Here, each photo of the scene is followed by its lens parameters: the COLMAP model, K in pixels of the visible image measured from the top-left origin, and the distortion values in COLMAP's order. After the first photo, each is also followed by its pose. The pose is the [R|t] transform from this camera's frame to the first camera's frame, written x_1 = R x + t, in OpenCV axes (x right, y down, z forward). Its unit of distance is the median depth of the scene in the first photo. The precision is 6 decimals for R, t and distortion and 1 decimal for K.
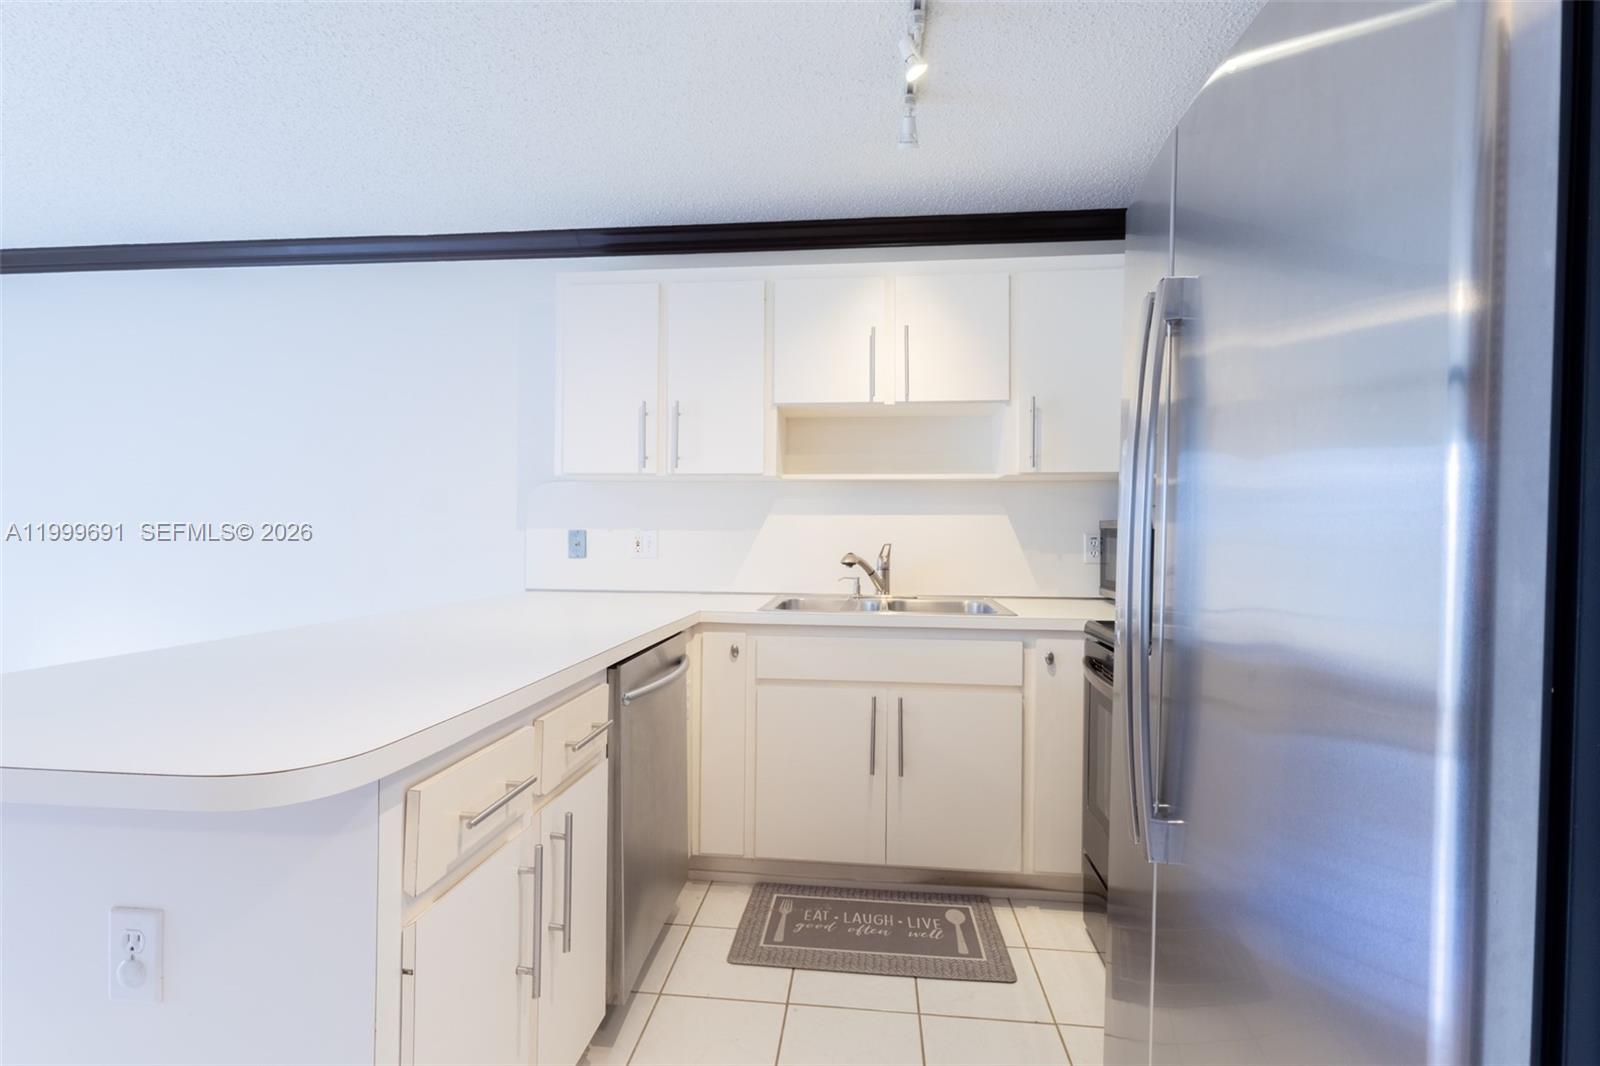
lens RADIAL K [[730.4, 0, 800.0], [0, 730.4, 533.0], [0, 0, 1]] dist [0.002635, 0.000532]
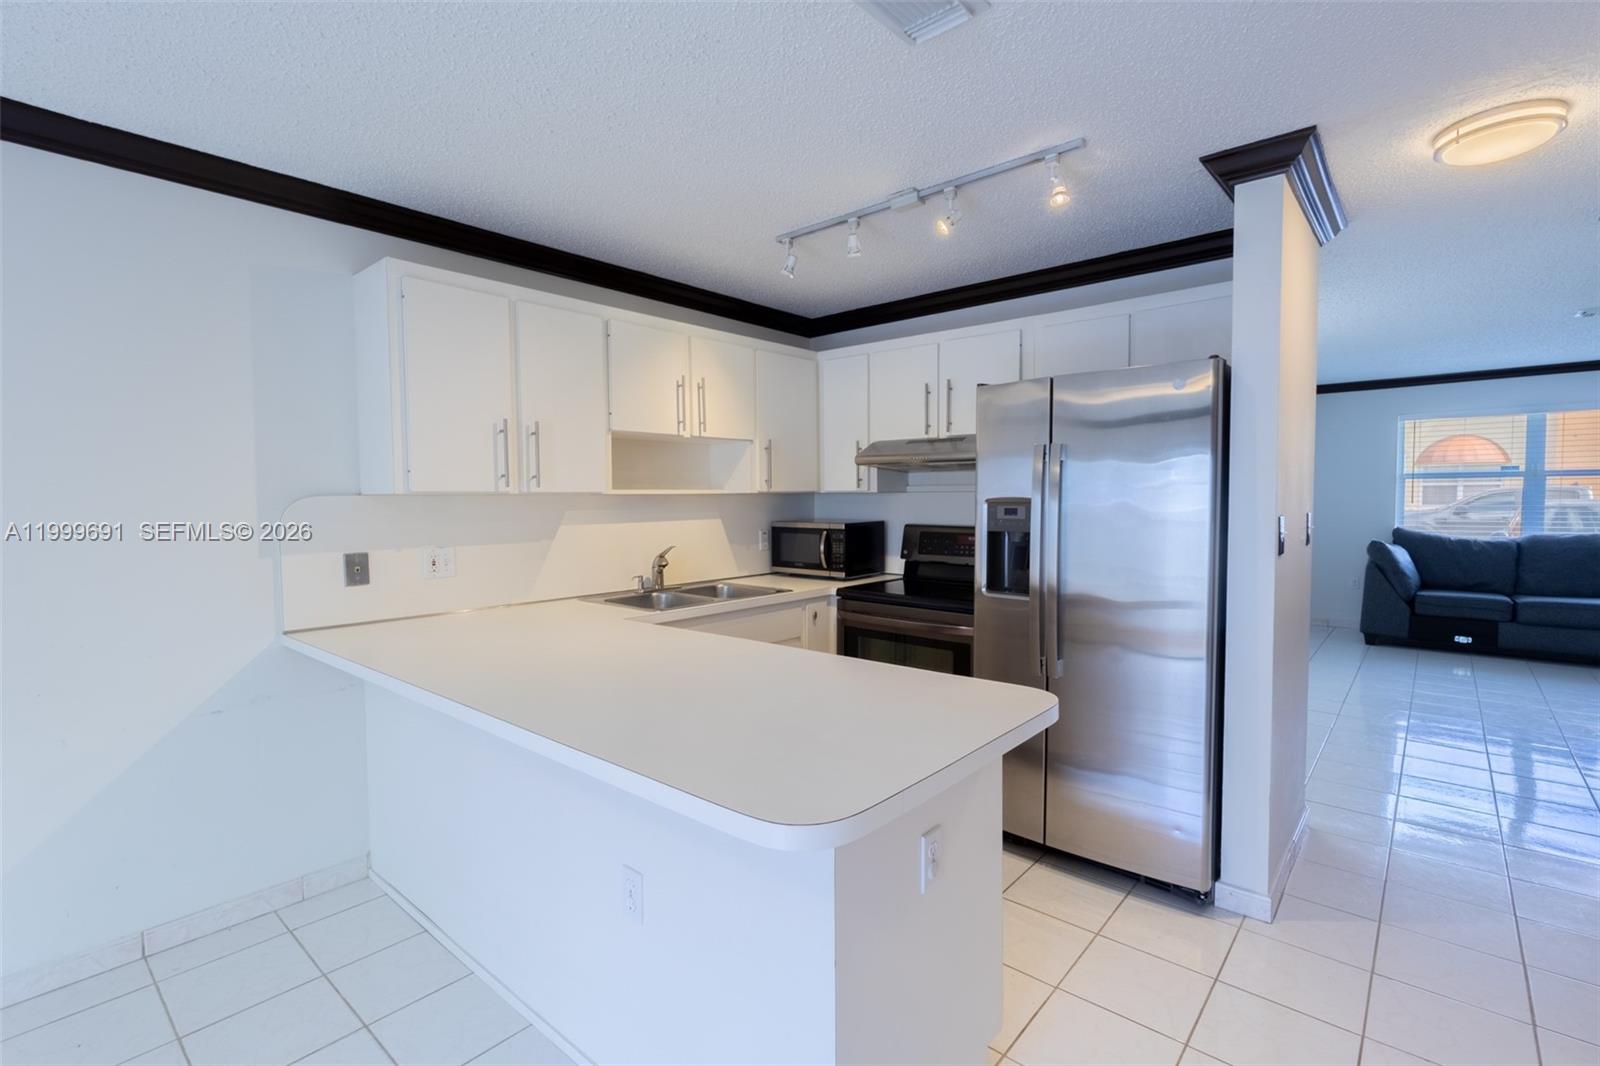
lens RADIAL K [[730.4, 0, 800.0], [0, 730.4, 533.0], [0, 0, 1]] dist [0.002635, 0.000532]
pose [[0.571575, -0.051846, 0.818911, -0.776008], [0.010695, 0.998388, 0.055744, -0.075833], [-0.820480, -0.023104, 0.571207, 0.110406]]
